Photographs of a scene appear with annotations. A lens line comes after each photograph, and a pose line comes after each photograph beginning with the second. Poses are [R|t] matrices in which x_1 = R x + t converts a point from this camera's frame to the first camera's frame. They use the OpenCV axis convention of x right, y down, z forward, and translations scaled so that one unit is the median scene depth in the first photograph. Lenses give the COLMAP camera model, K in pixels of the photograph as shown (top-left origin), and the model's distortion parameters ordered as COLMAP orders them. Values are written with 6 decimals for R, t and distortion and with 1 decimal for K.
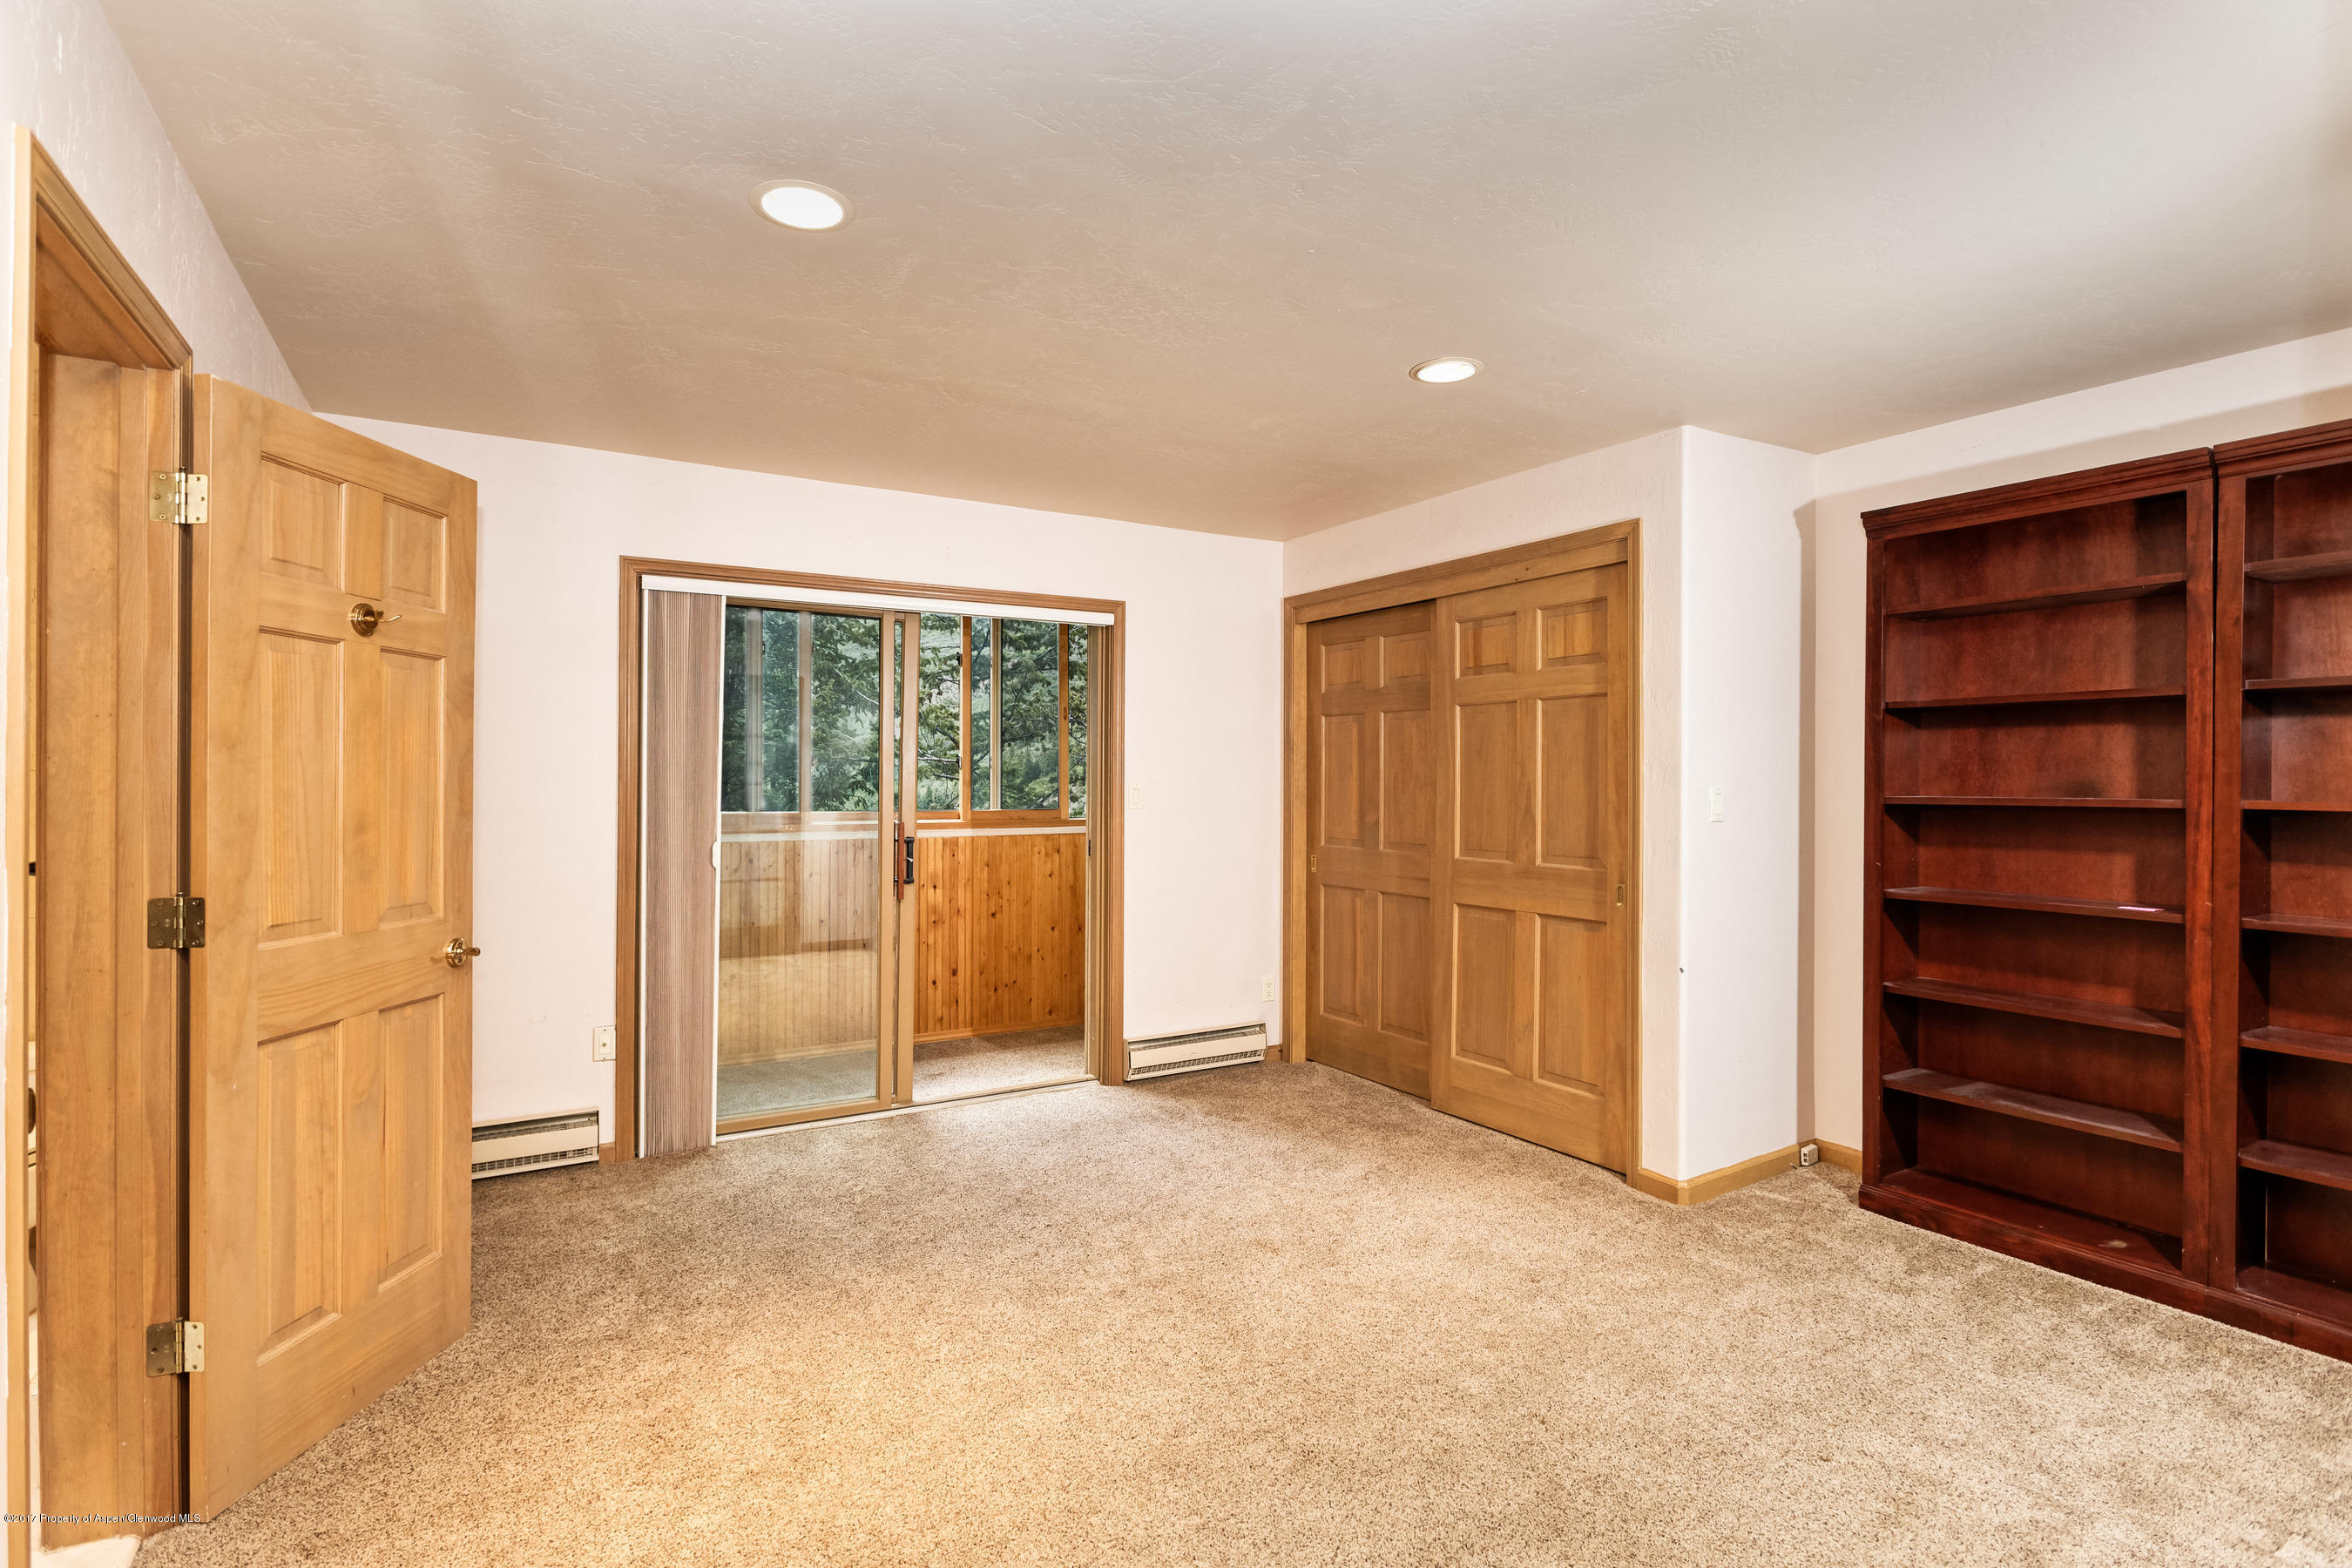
lens RADIAL K [[1134.1, 0, 1179.5], [0, 1134.1, 781.3], [0, 0, 1]] dist [0.004044, 0.000267]
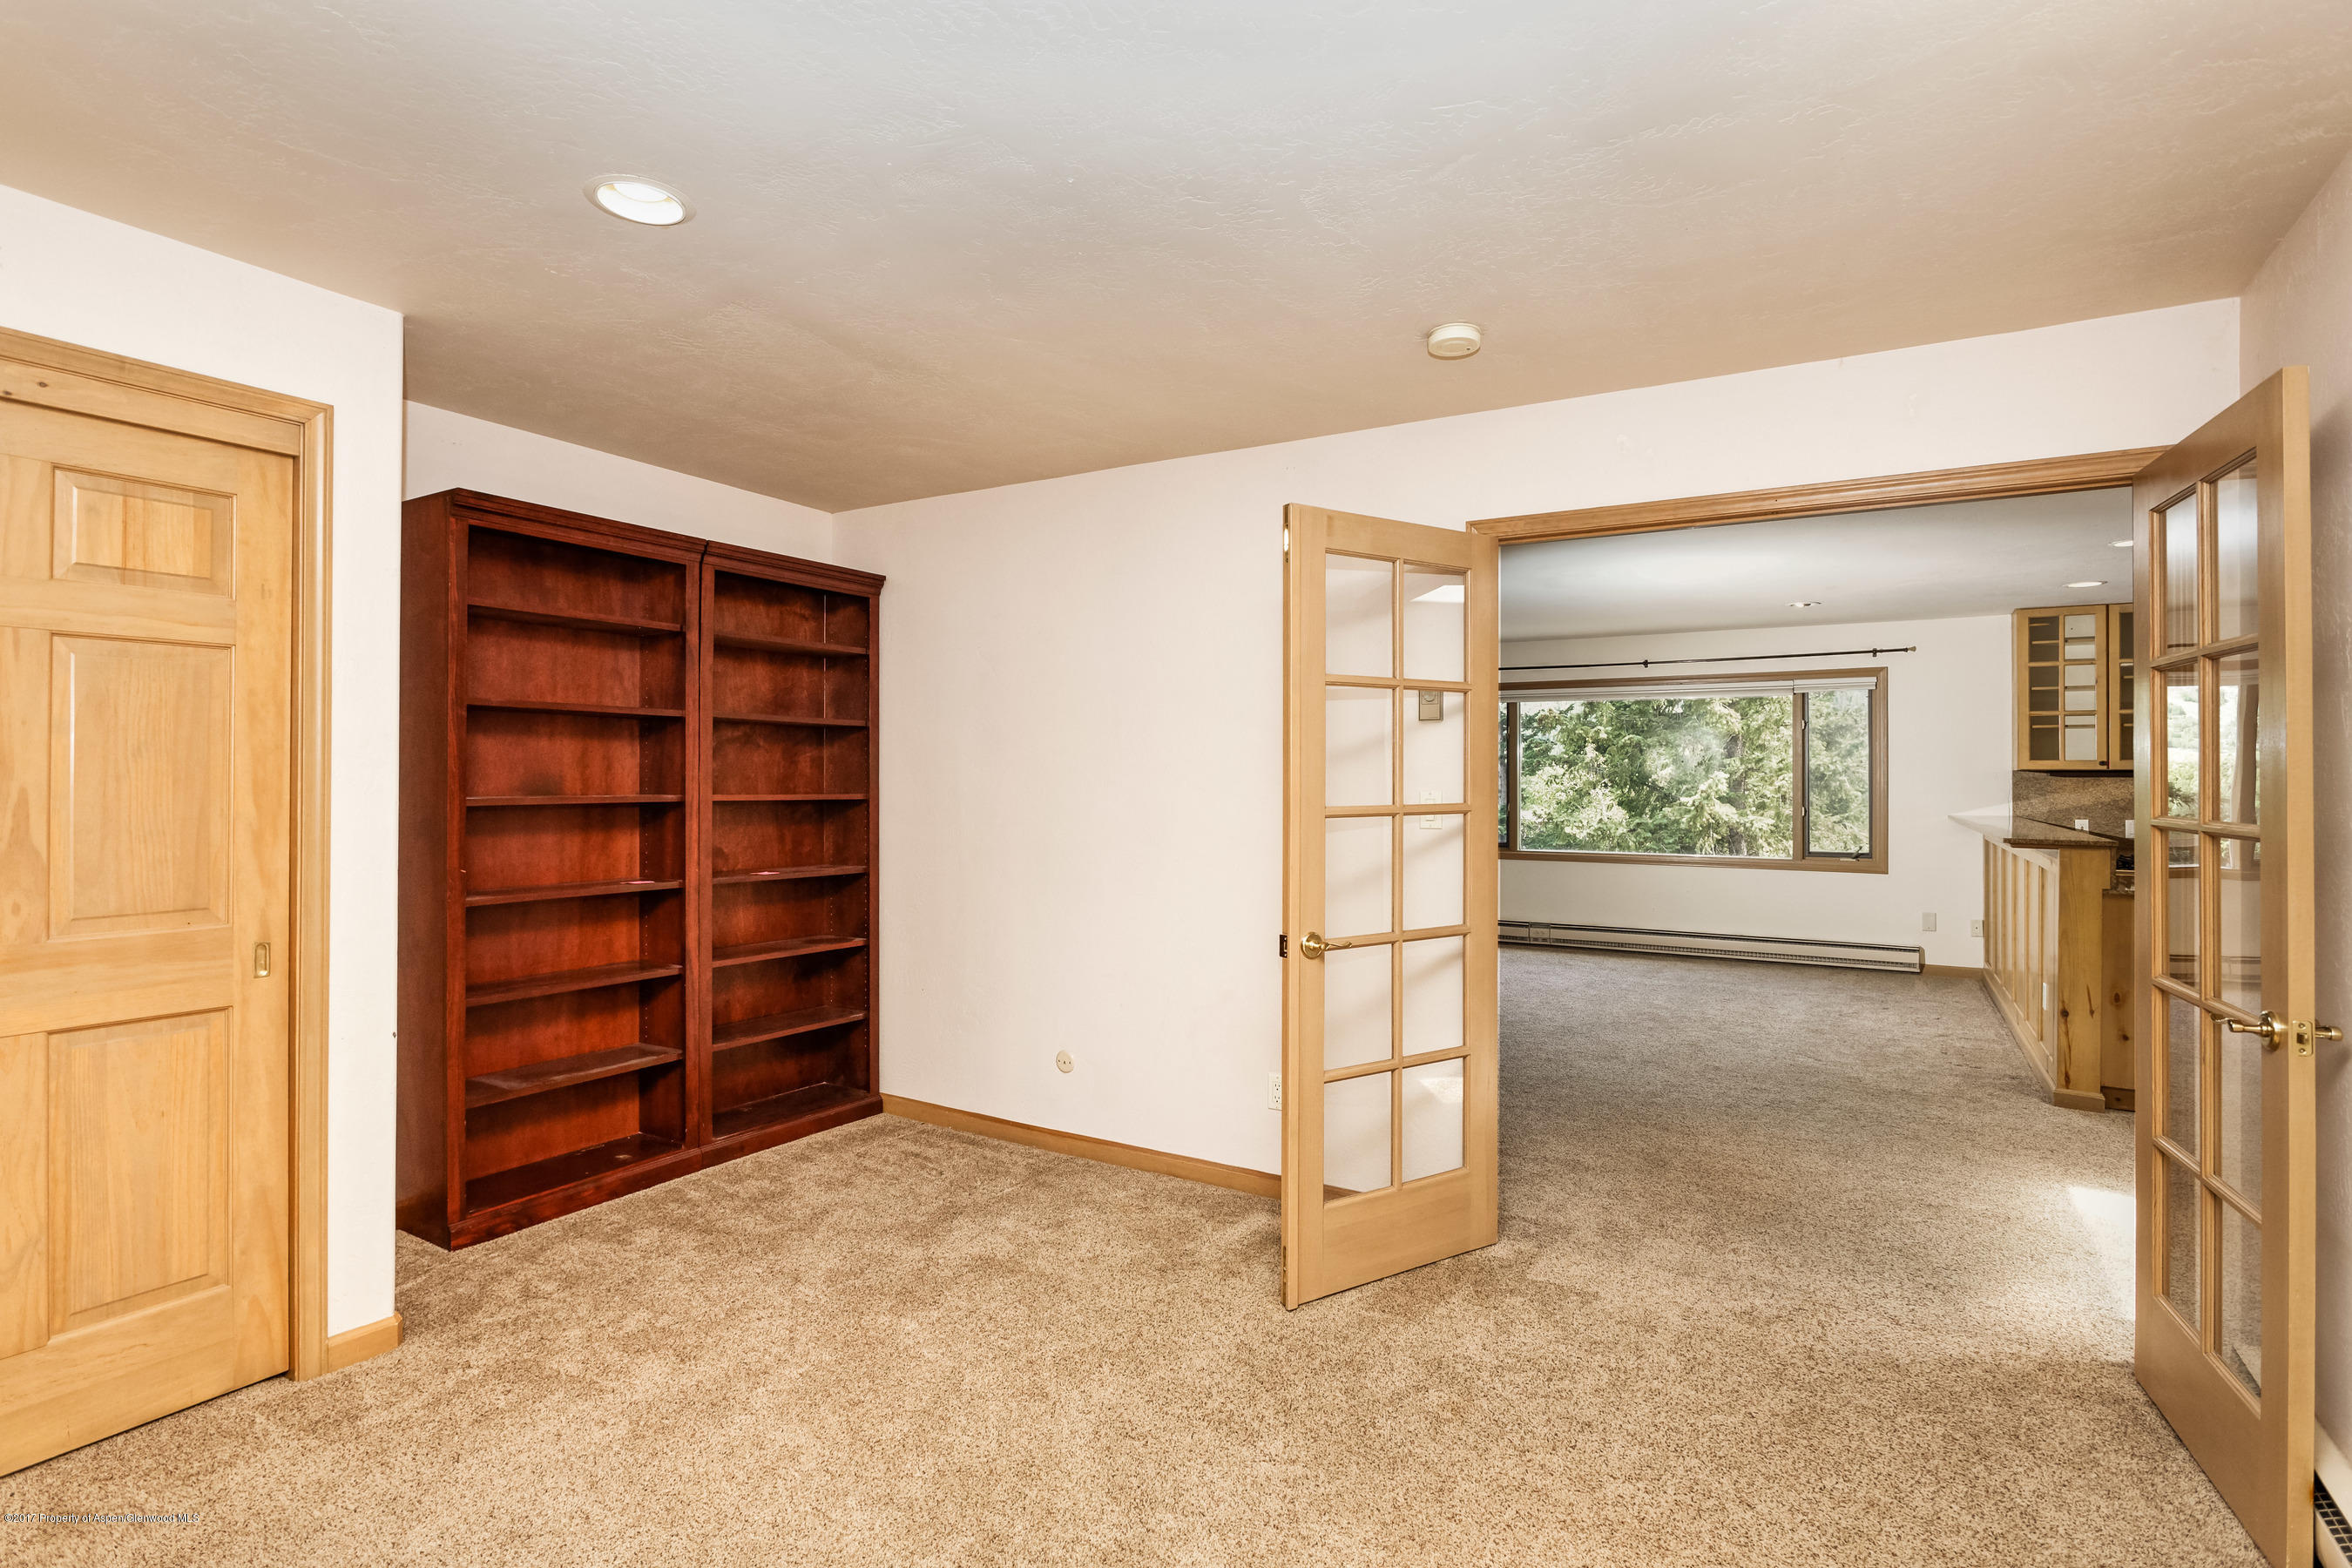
lens RADIAL K [[1134.1, 0, 1171.5], [0, 1134.1, 766.0], [0, 0, 1]] dist [0.004044, 0.000267]
pose [[-0.451610, 0.006882, 0.892189, -0.579693], [-0.001378, 0.999964, -0.008411, -0.007461], [-0.892214, -0.005028, -0.451584, 1.104021]]
